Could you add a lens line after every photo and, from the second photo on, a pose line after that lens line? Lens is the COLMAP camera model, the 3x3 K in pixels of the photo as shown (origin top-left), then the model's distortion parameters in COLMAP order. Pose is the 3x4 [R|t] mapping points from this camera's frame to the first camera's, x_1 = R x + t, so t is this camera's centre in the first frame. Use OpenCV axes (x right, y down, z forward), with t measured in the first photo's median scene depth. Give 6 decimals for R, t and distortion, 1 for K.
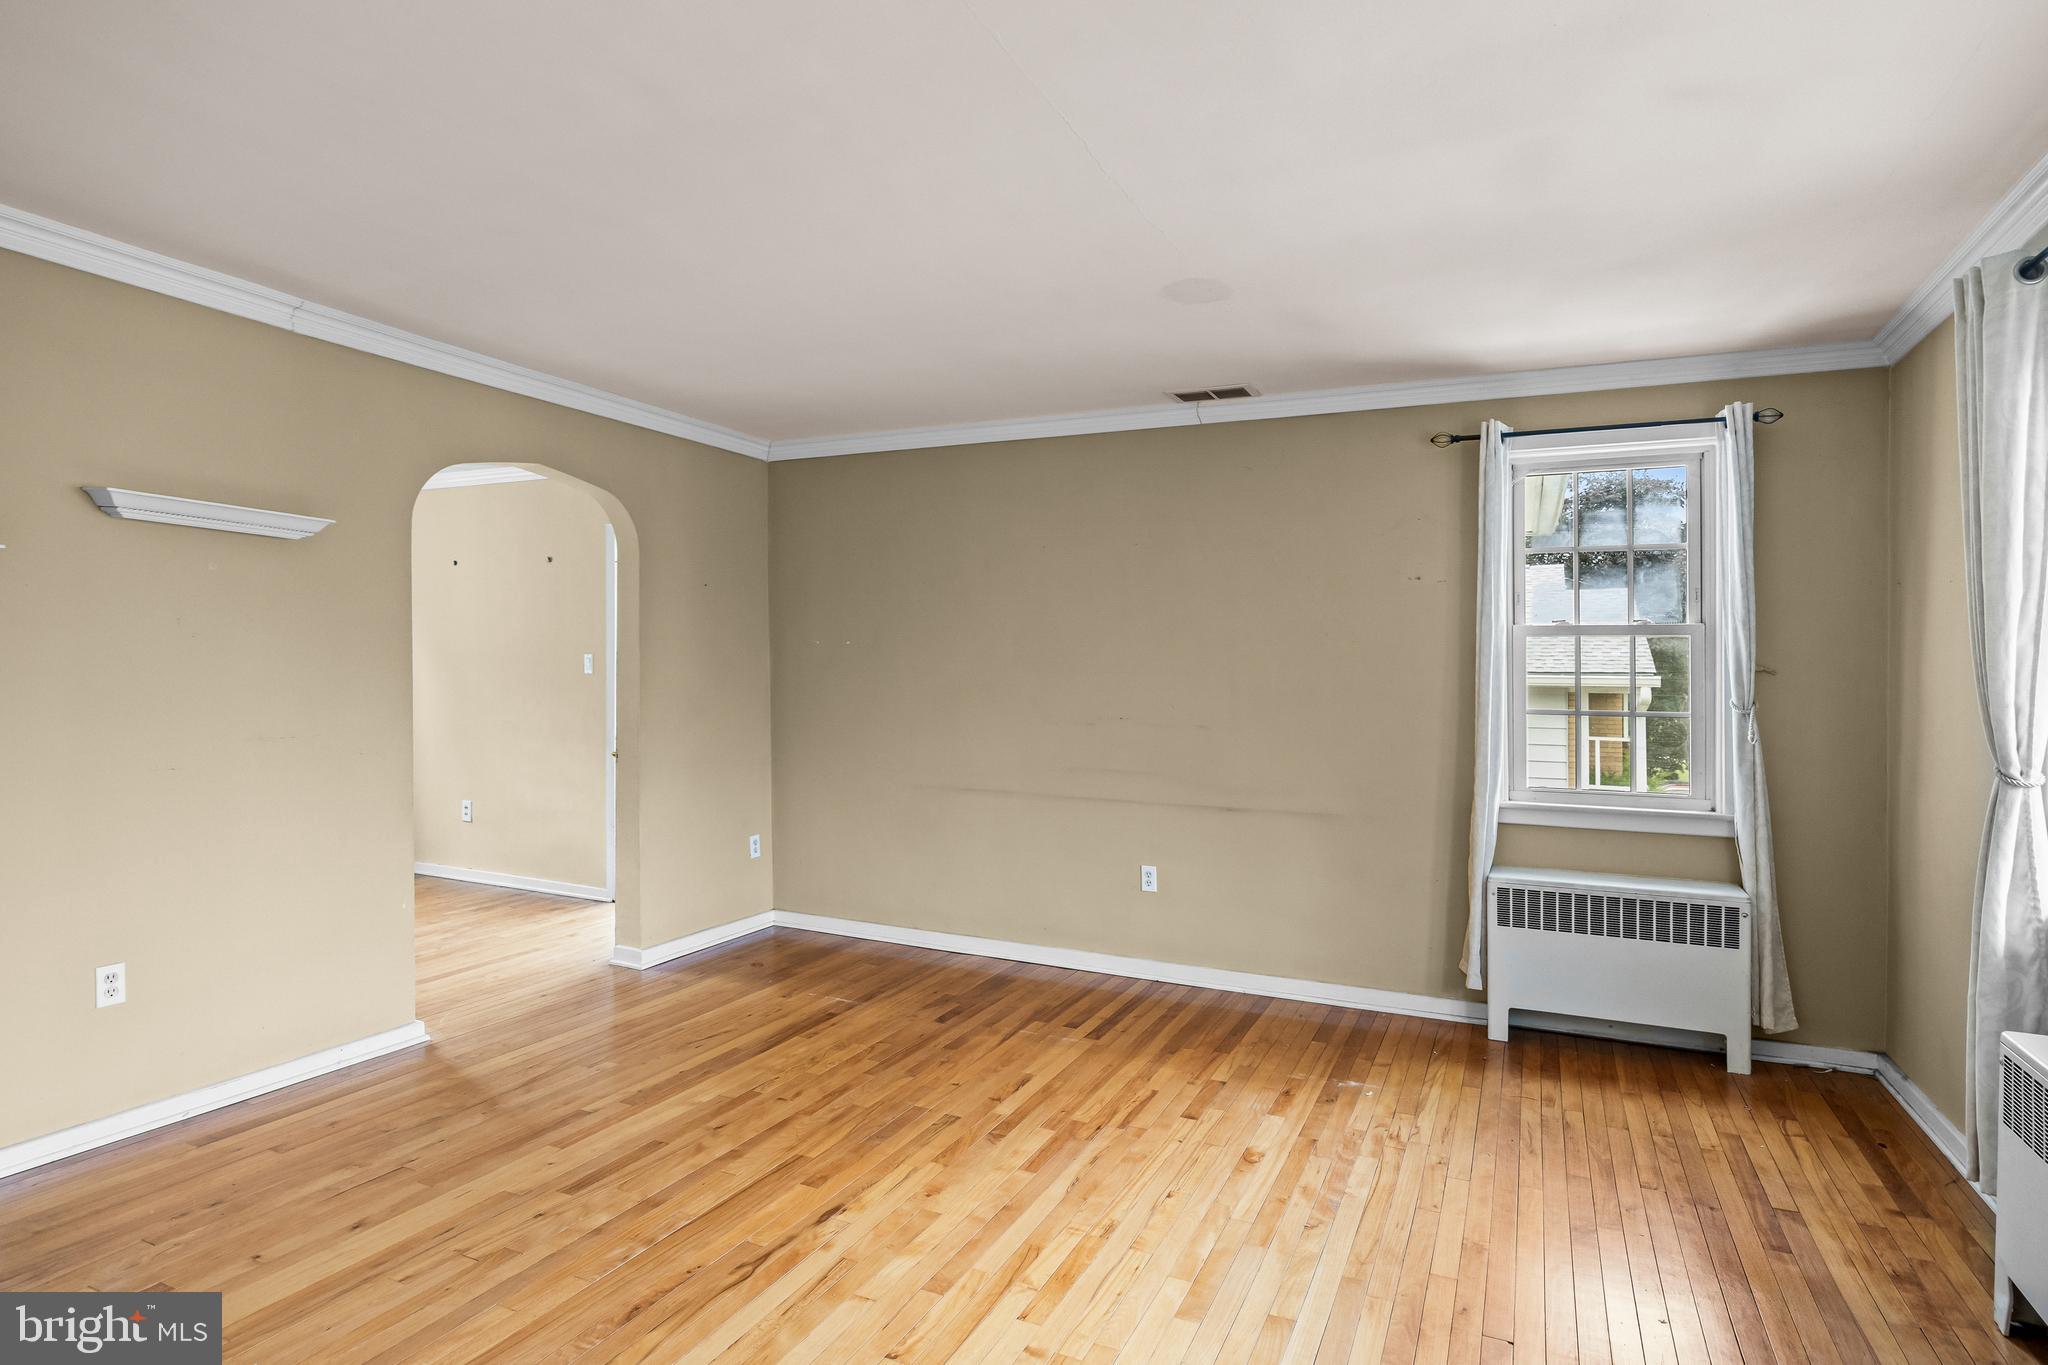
lens RADIAL K [[1115.9, 0, 1024.5], [0, 1115.9, 686.5], [0, 0, 1]] dist [-0.005955, -0.001020]
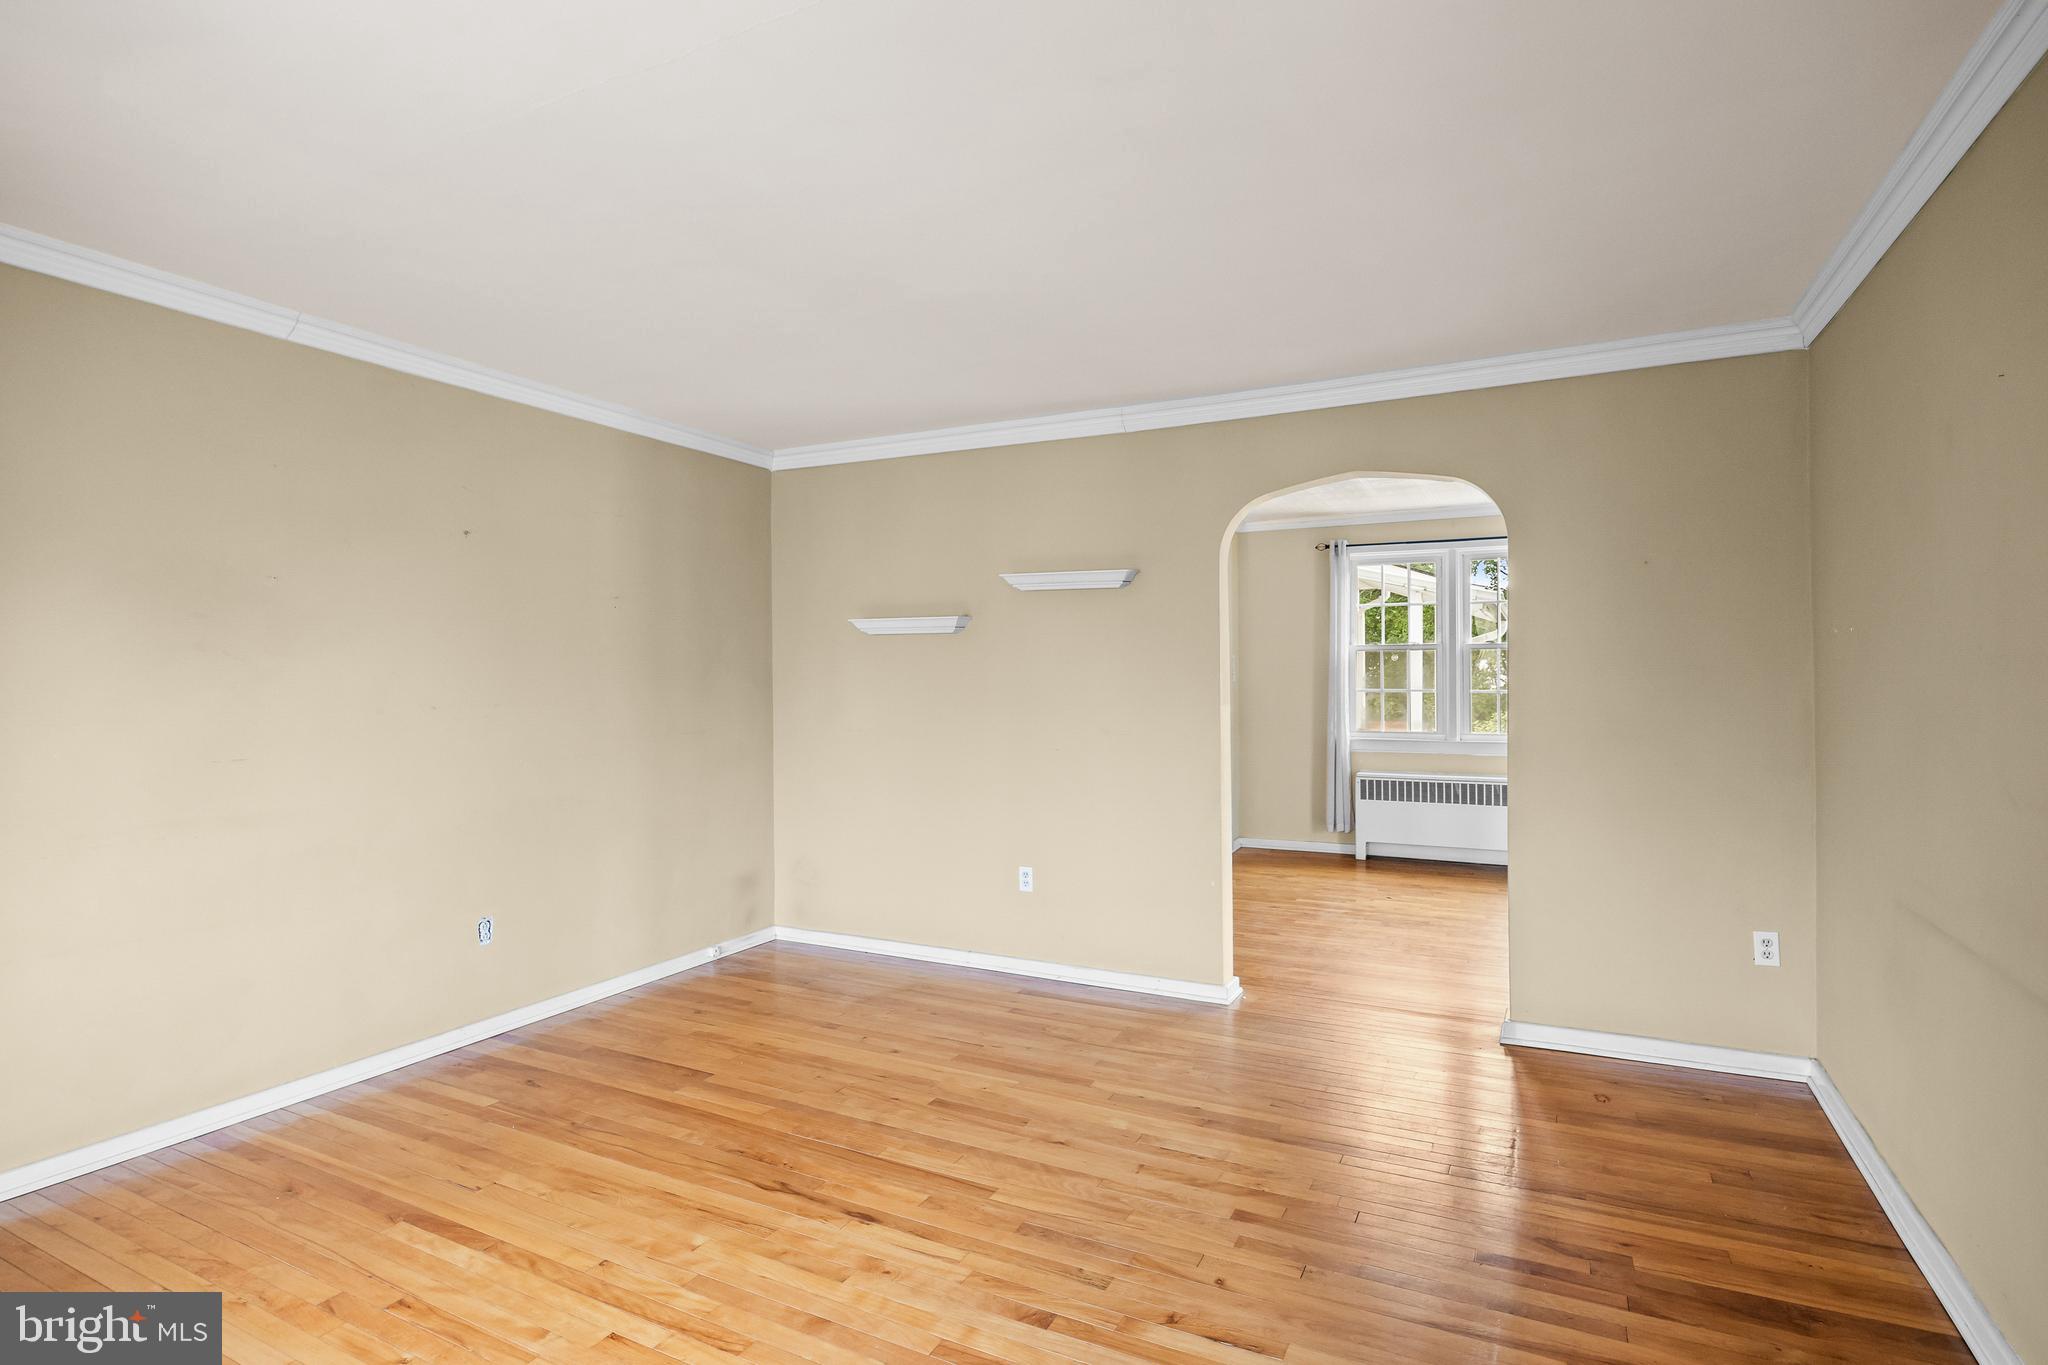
lens RADIAL K [[1030.6, 0, 1035.7], [0, 1030.6, 696.4], [0, 0, 1]] dist [-0.015957, -0.000641]
pose [[-0.043623, 0.008922, -0.999008, 0.626549], [-0.009685, 0.999909, 0.009353, -0.010326], [0.999001, 0.010084, -0.043532, 0.996979]]
